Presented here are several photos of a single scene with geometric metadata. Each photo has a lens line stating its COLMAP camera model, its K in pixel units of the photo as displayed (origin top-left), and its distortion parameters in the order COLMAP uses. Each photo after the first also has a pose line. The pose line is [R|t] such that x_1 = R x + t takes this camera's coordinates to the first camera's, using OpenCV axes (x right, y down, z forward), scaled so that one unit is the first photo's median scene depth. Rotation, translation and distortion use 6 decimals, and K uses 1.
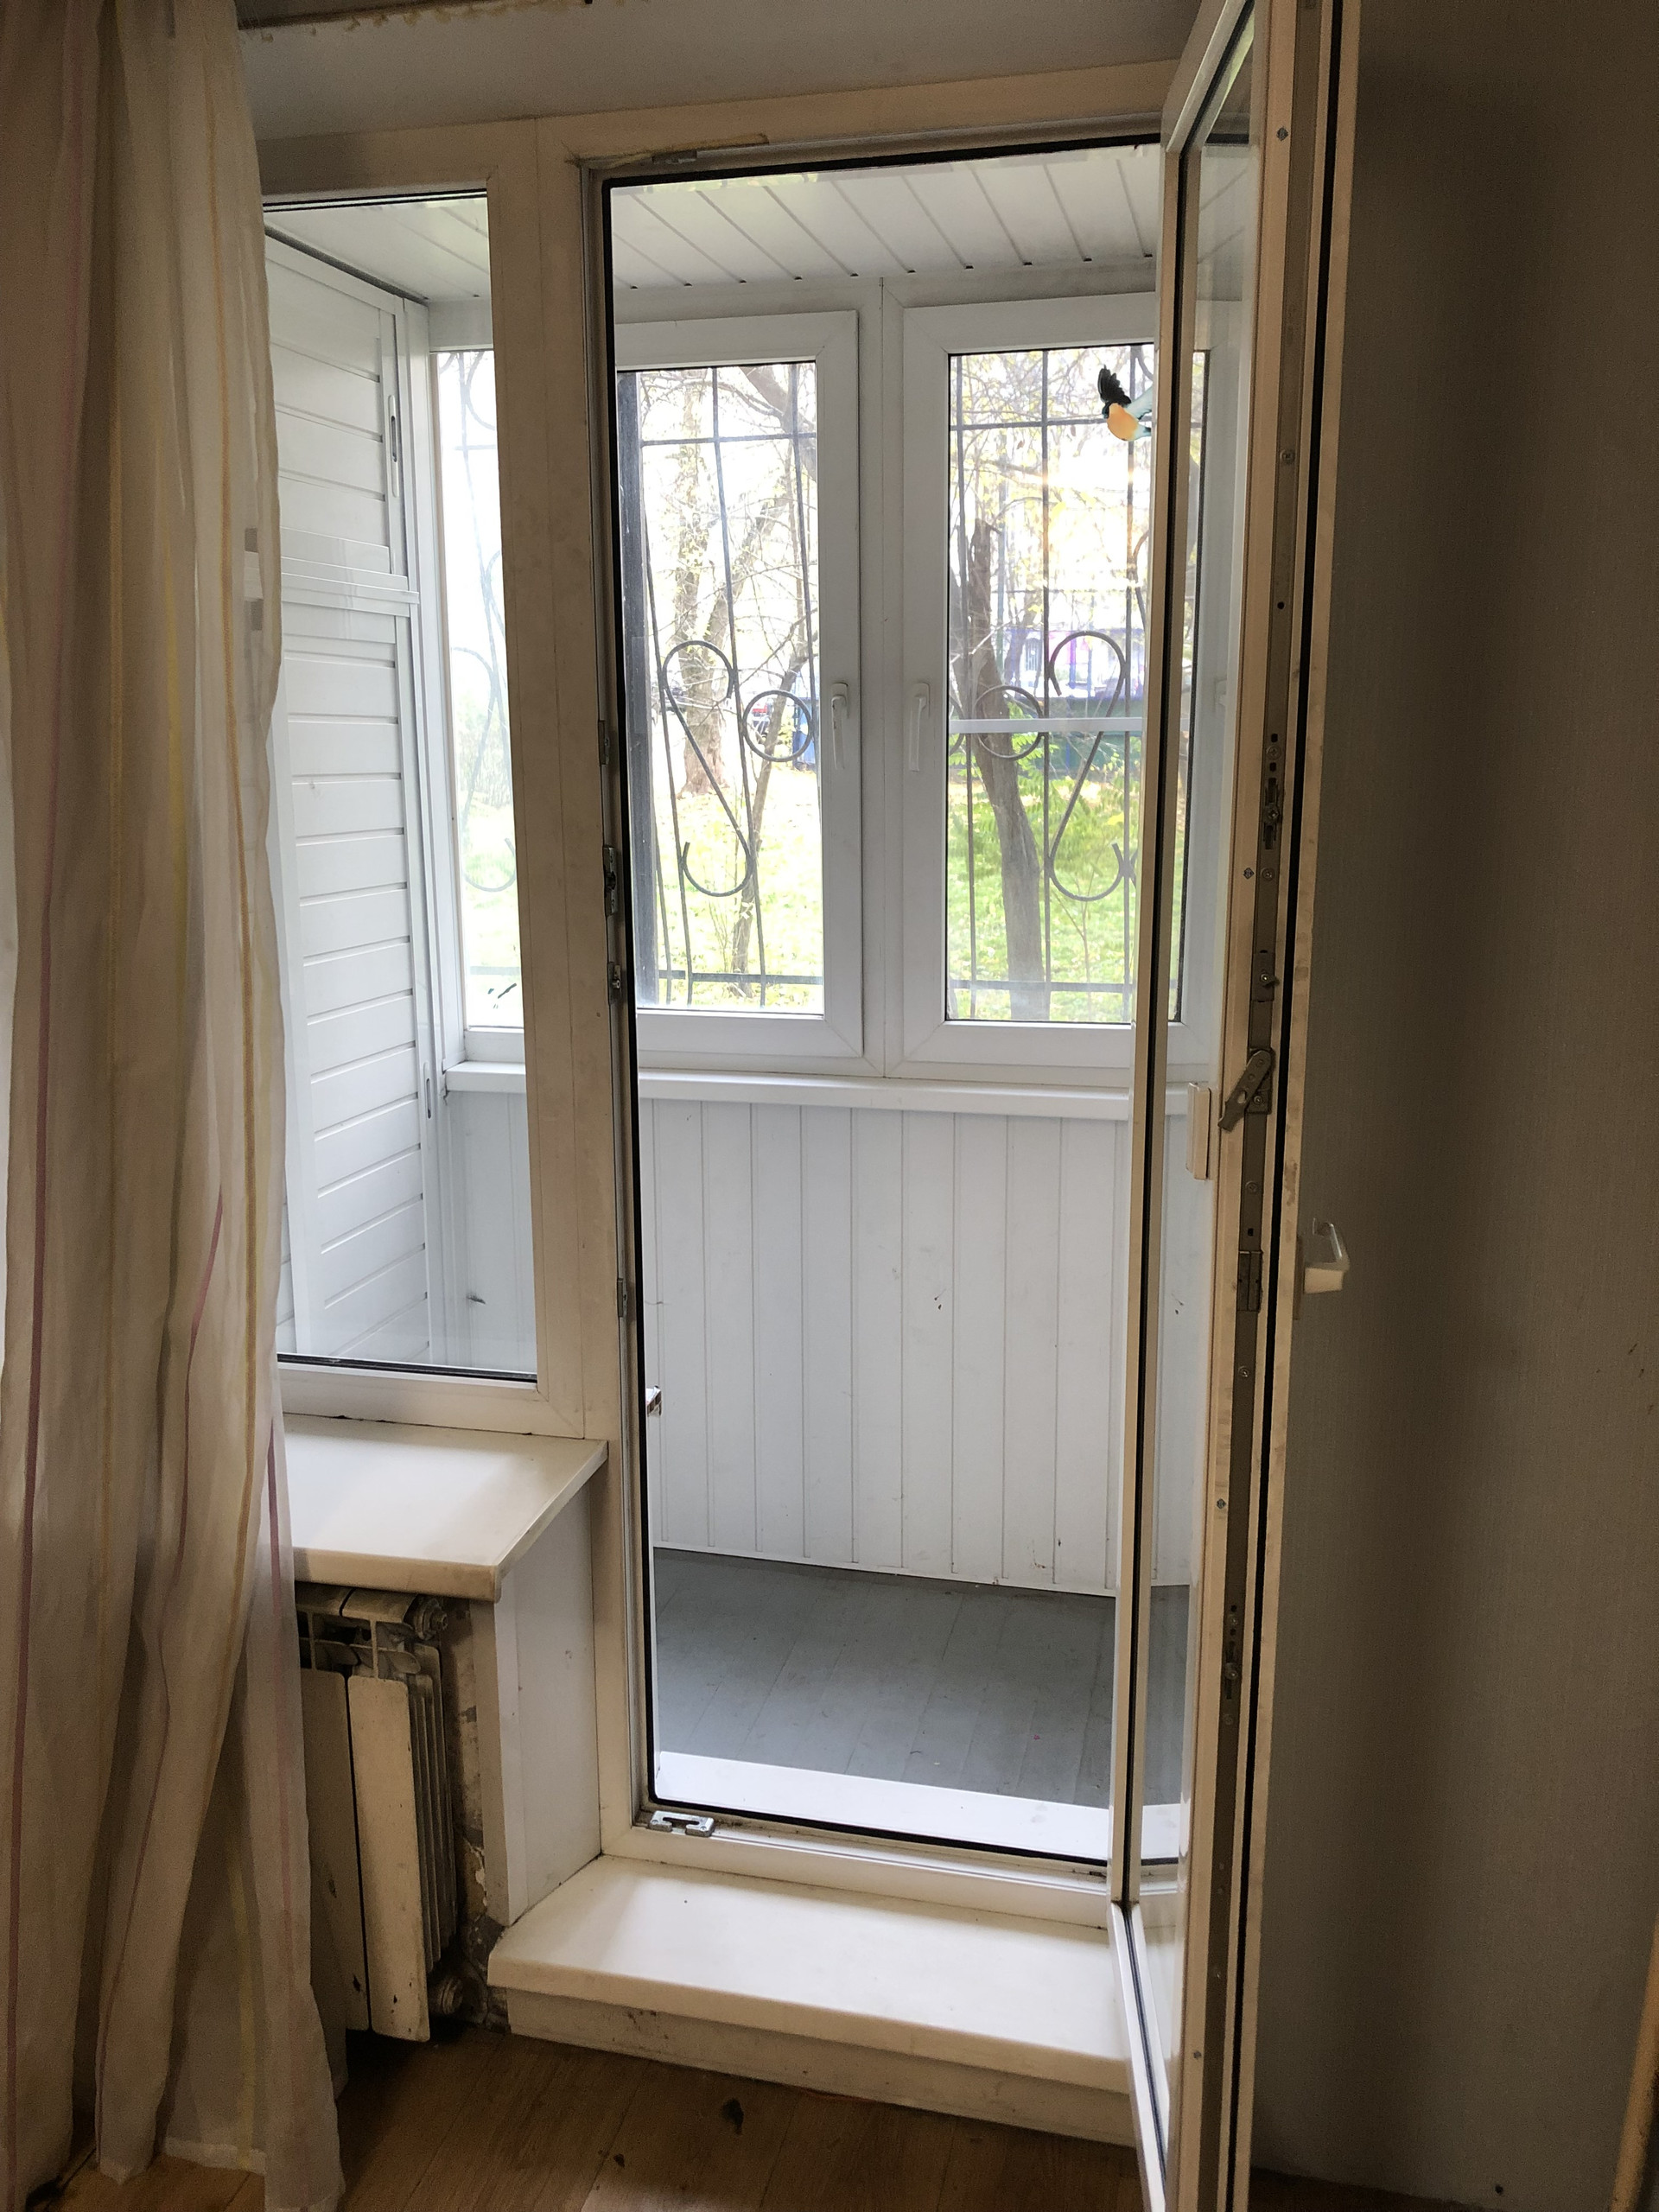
lens RADIAL K [[1803.4, 0, 829.5], [0, 1803.4, 1106.0], [0, 0, 1]] dist [0.033169, -0.011577]
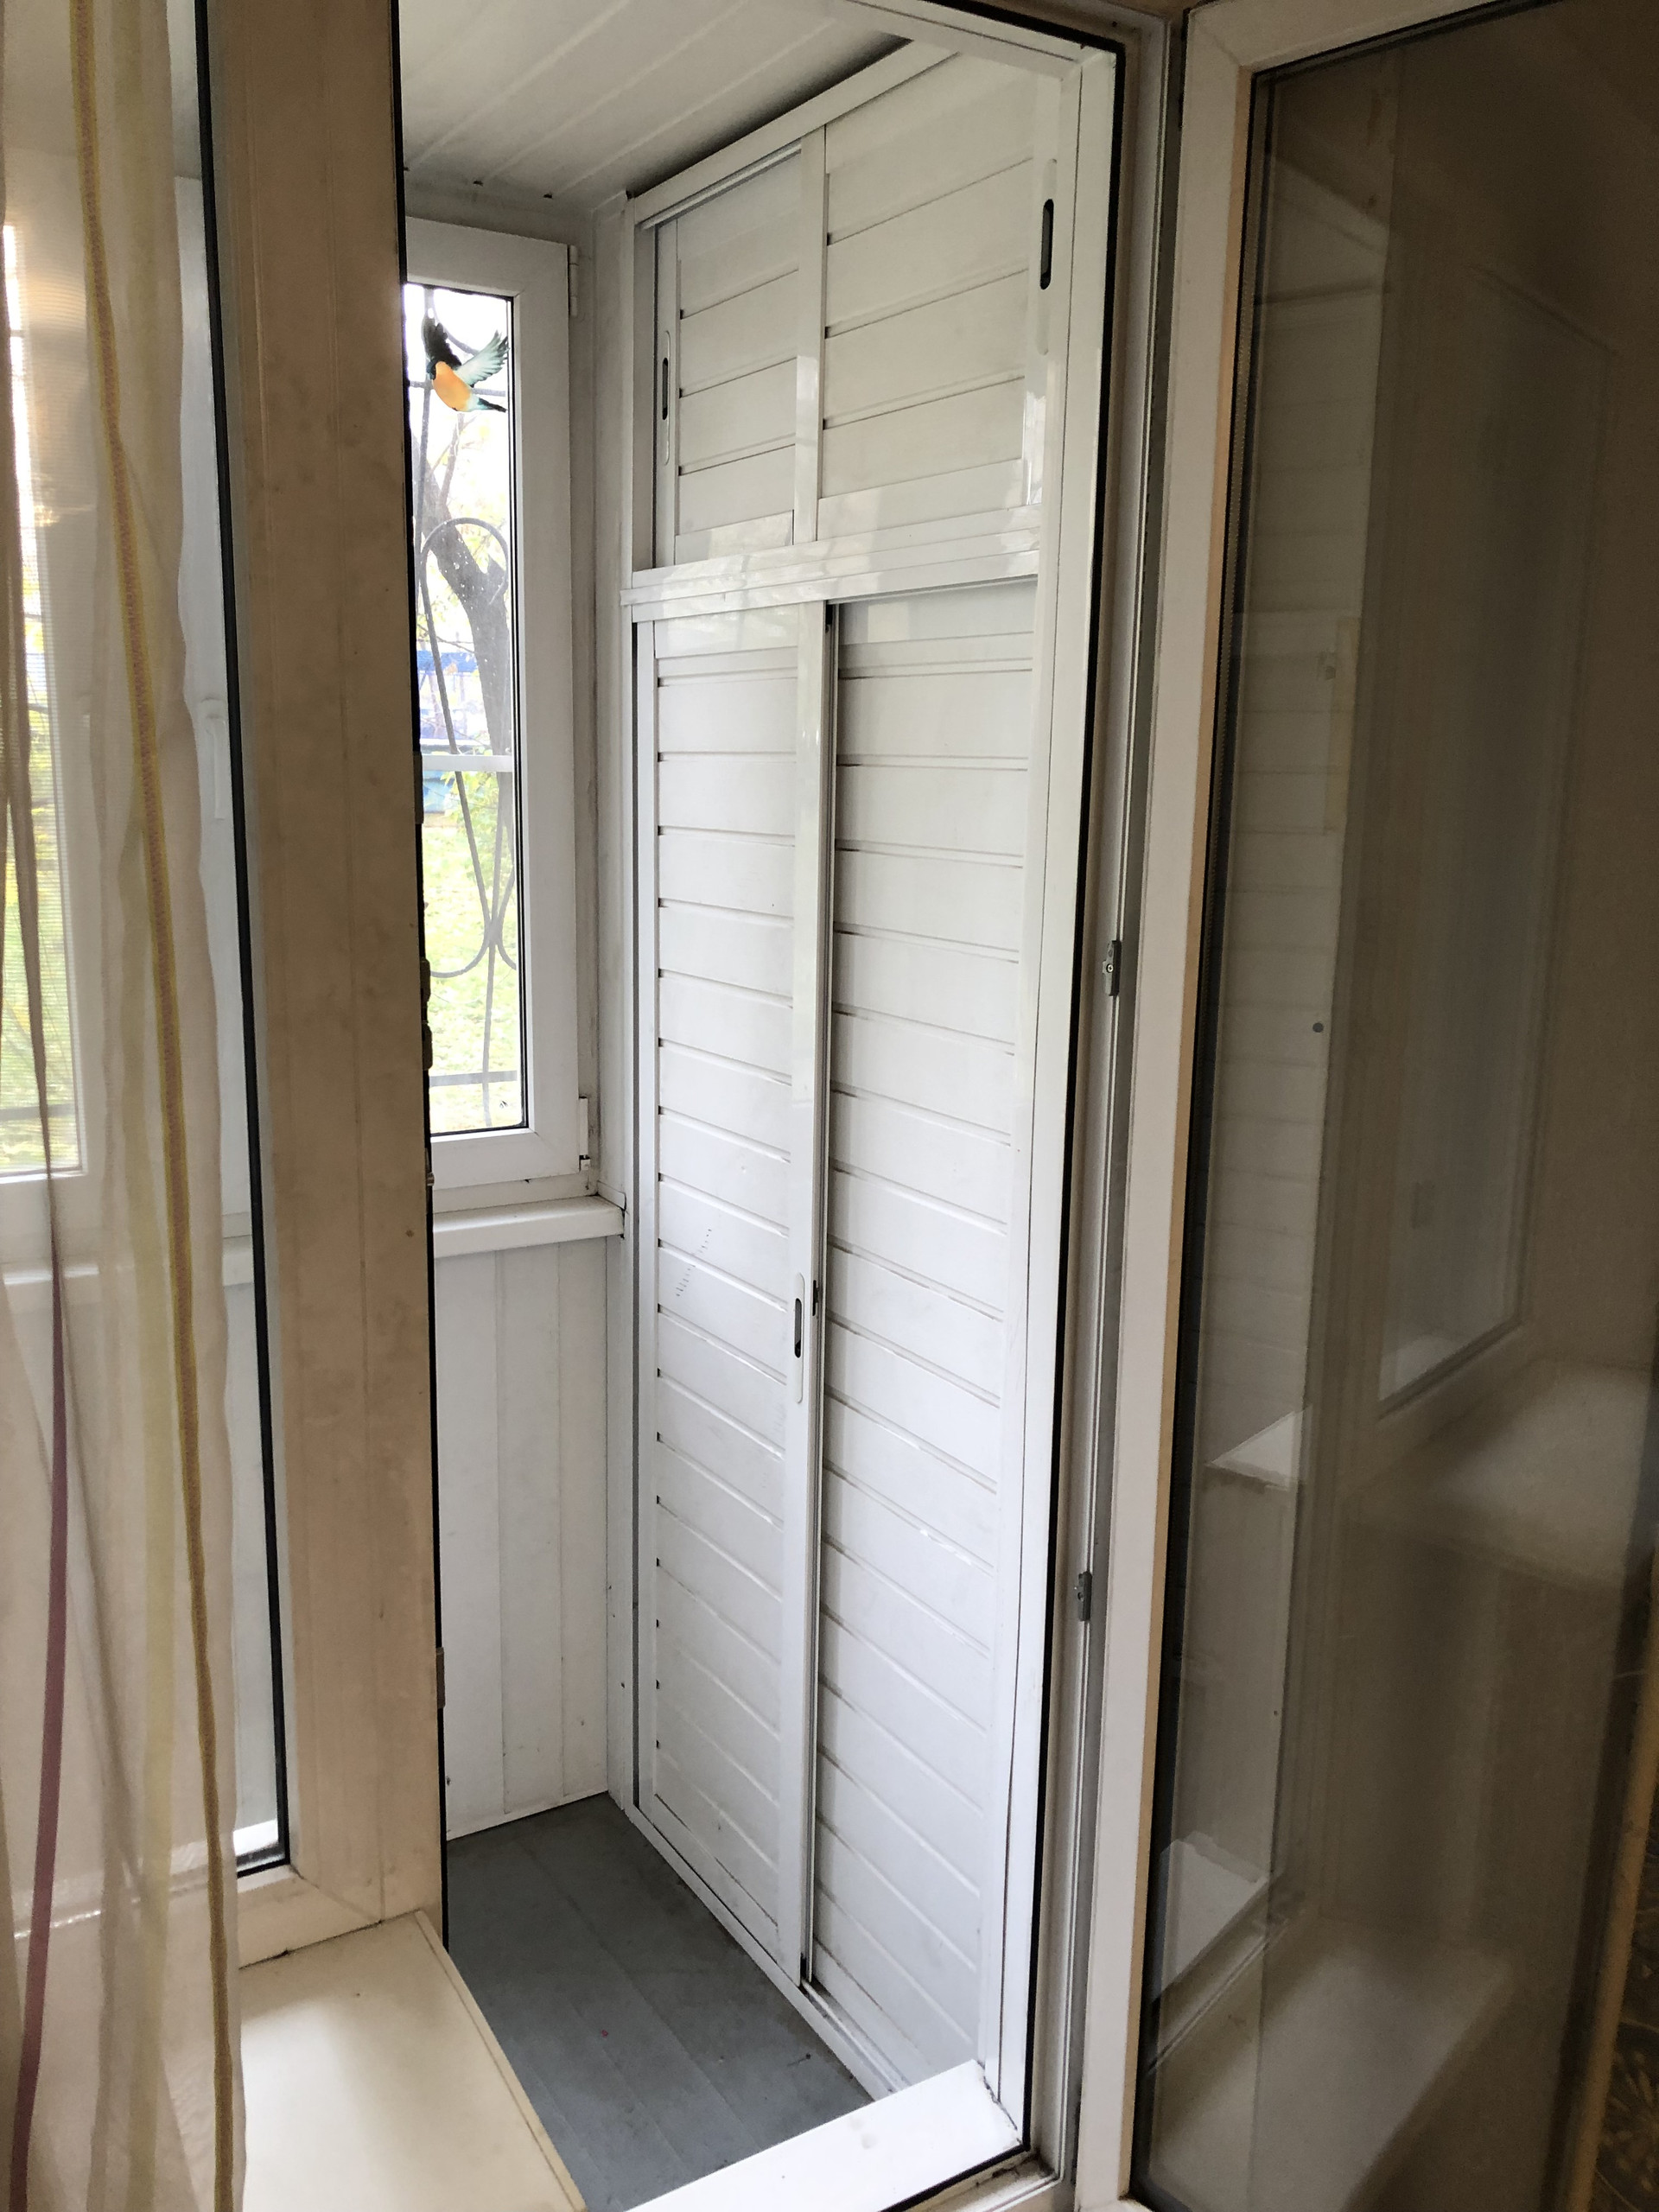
lens RADIAL K [[1803.4, 0, 829.5], [0, 1803.4, 1106.0], [0, 0, 1]] dist [0.033169, -0.011577]
pose [[0.704768, -0.121060, 0.699032, -0.322010], [0.134687, 0.990245, 0.035701, -0.068317], [-0.696535, 0.068989, 0.714198, 0.332084]]
